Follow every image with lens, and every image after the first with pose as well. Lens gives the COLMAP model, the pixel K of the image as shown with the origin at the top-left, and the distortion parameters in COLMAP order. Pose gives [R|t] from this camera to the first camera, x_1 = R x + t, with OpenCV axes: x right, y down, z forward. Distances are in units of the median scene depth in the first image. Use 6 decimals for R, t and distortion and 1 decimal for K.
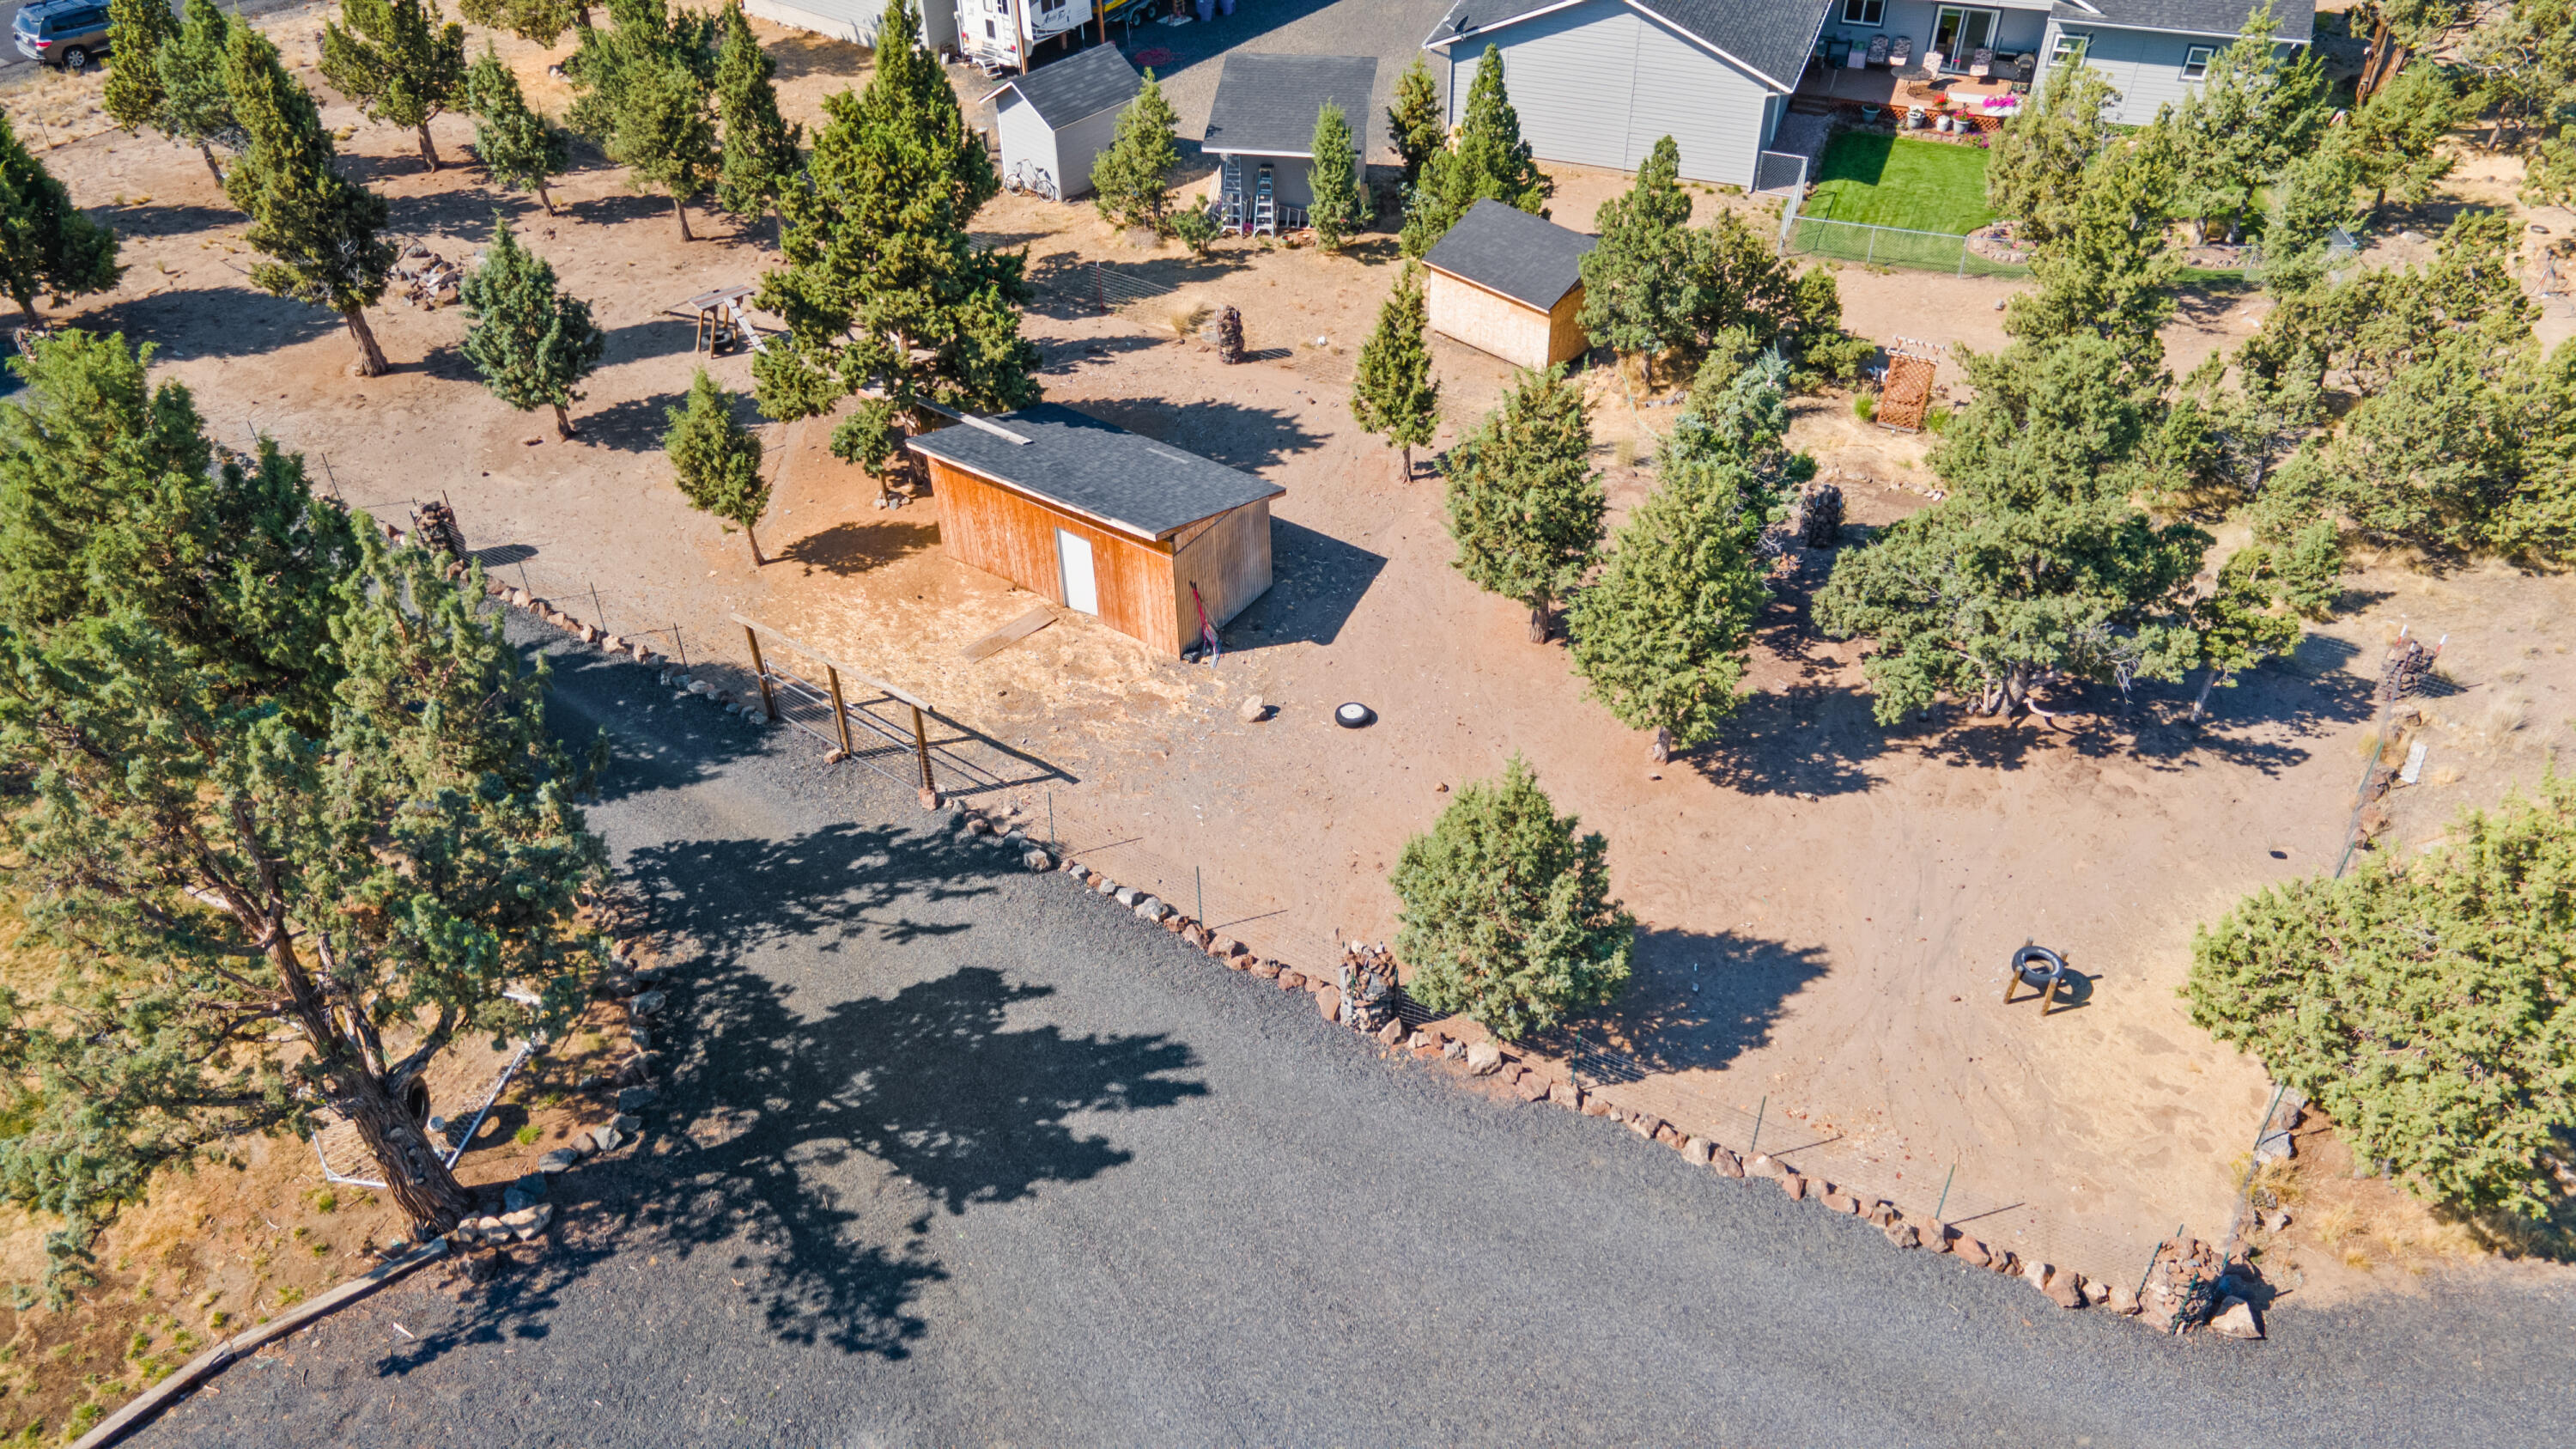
lens RADIAL K [[1873.7, 0, 1297.4], [0, 1873.7, 714.2], [0, 0, 1]] dist [0.034962, 0.002377]
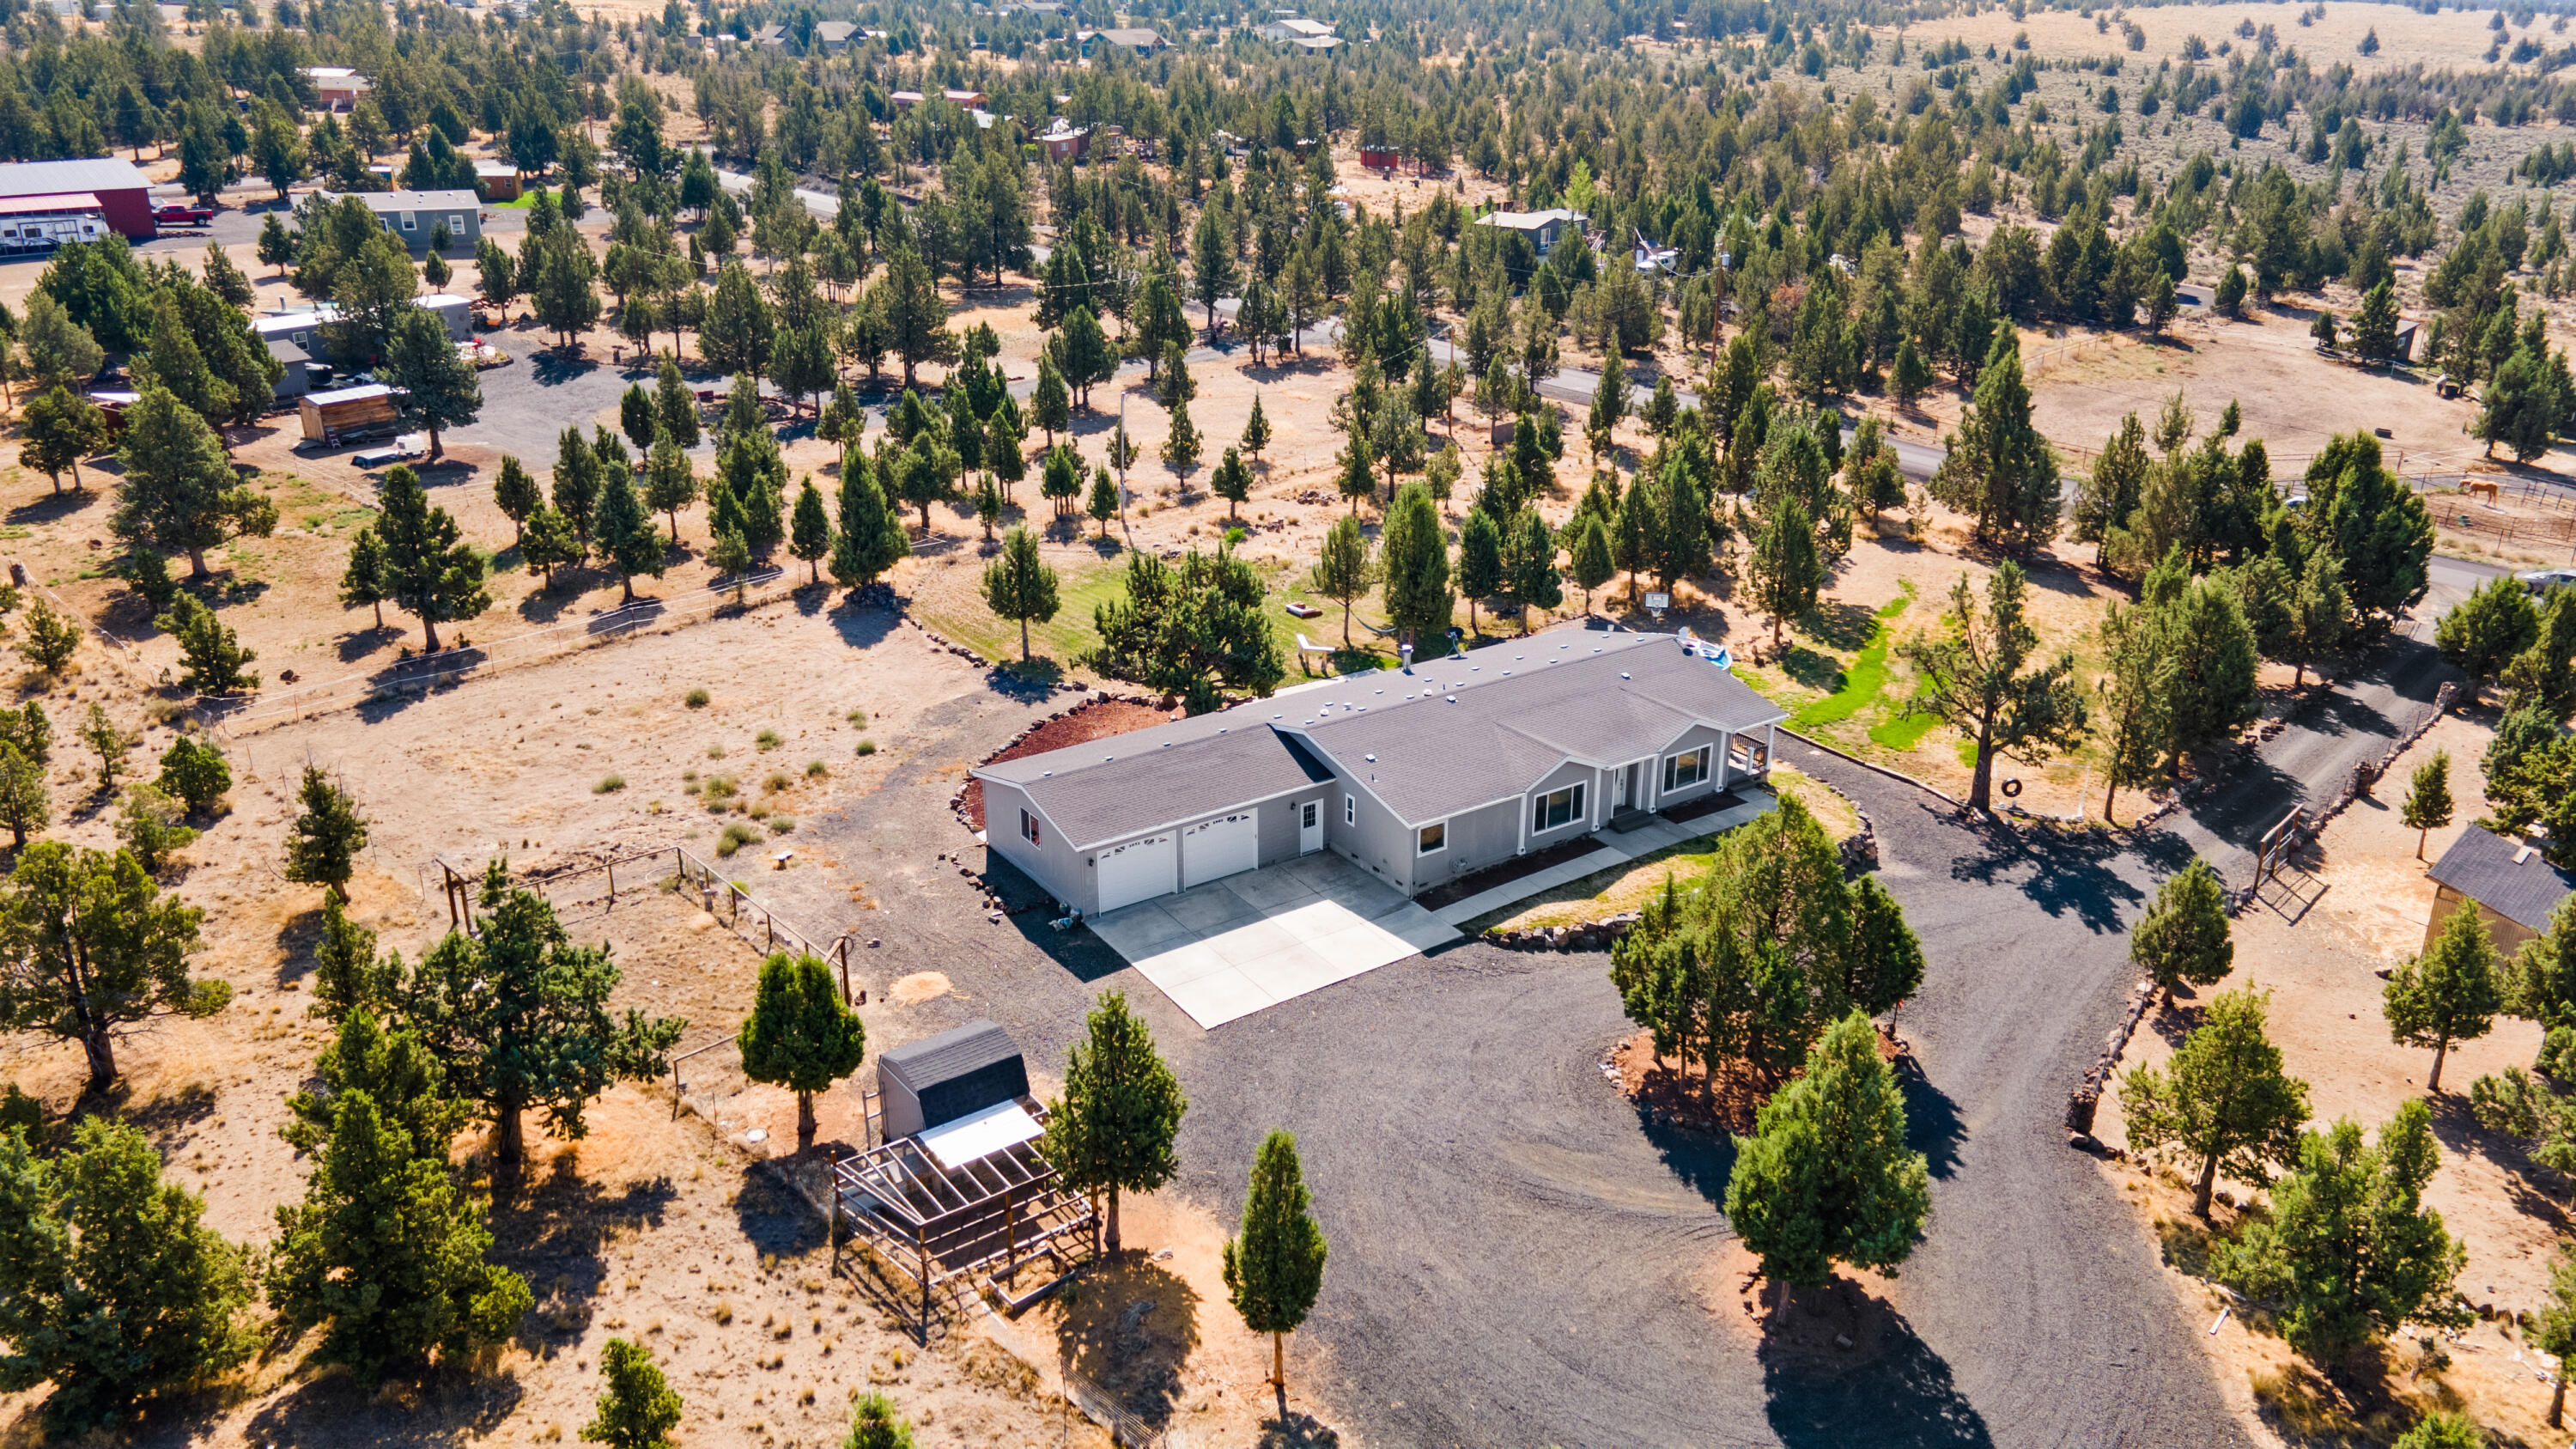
lens RADIAL K [[1886.0, 0, 1288.0], [0, 1886.0, 724.5], [0, 0, 1]] dist [-0.002402, 0.085786]
pose [[-0.140088, 0.368125, -0.919162, 2.243900], [-0.642039, 0.672928, 0.367361, -0.205719], [0.753765, 0.641601, 0.142081, -0.308612]]
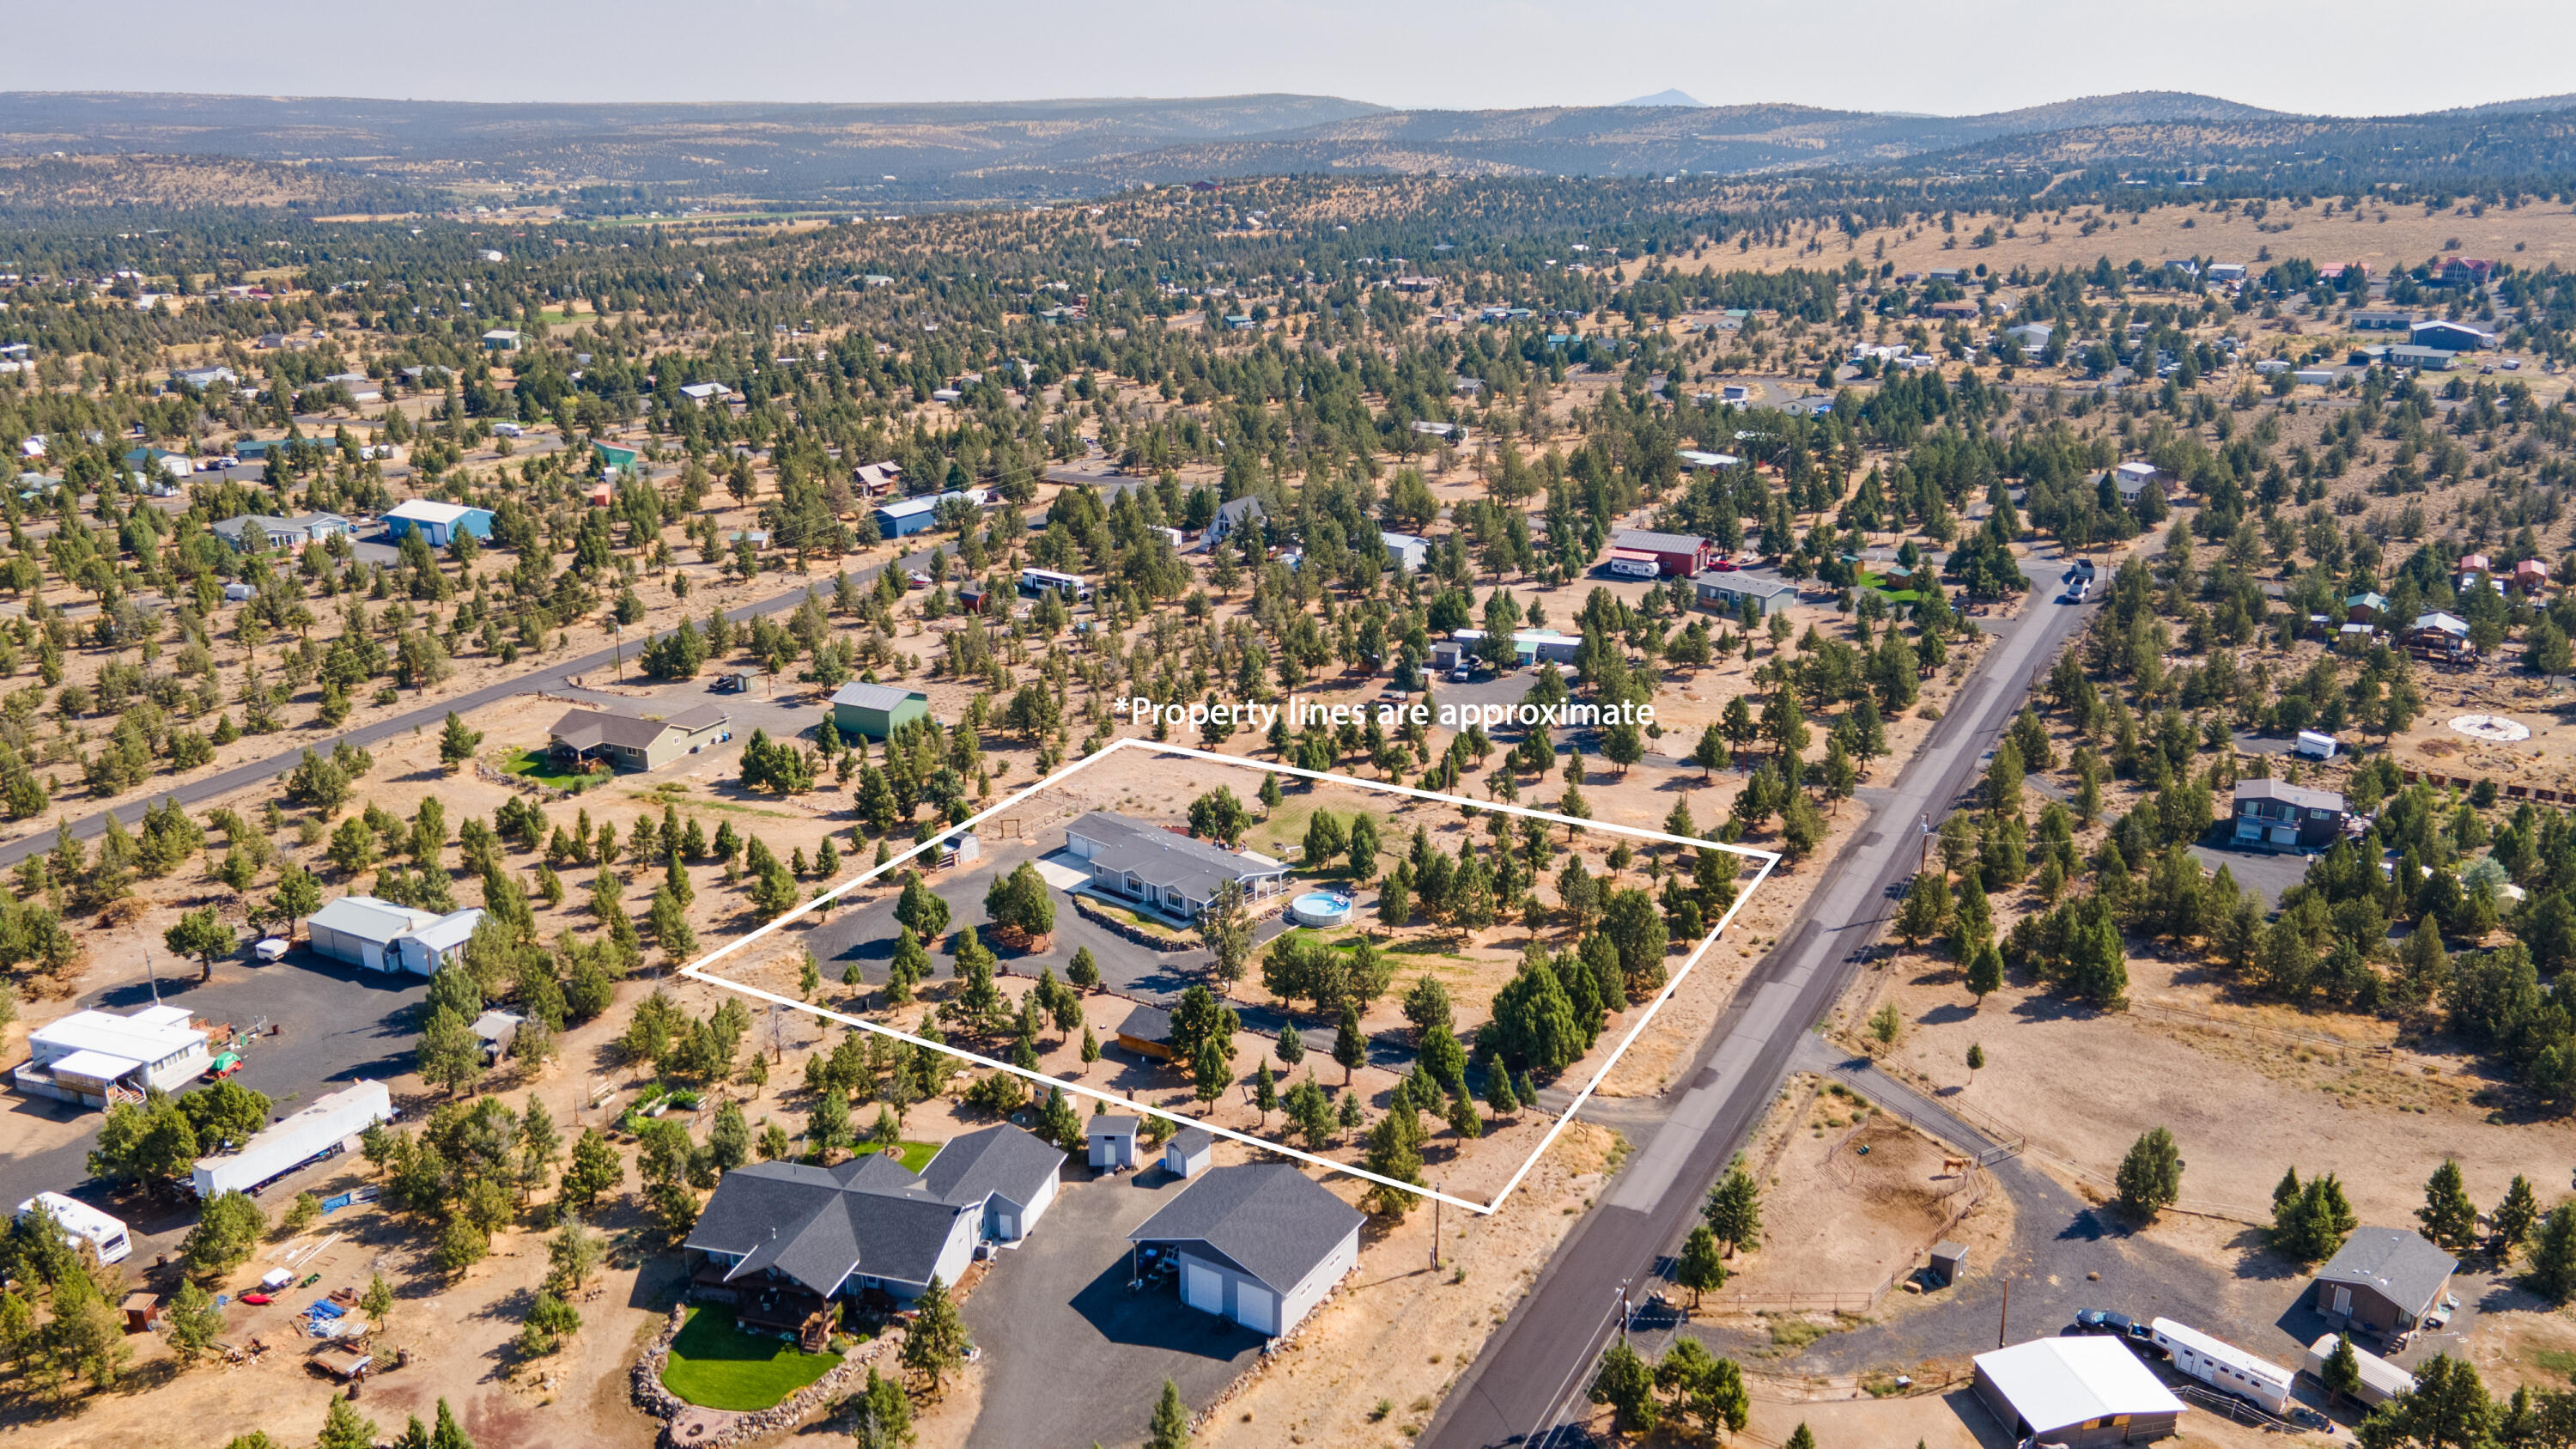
lens RADIAL K [[1873.7, 0, 1297.4], [0, 1873.7, 714.2], [0, 0, 1]] dist [0.034962, 0.002377]
pose [[-0.995852, 0.032590, -0.084946, -0.125890], [-0.053785, 0.542169, 0.838547, -6.405928], [0.073383, 0.839637, -0.538167, 4.047047]]
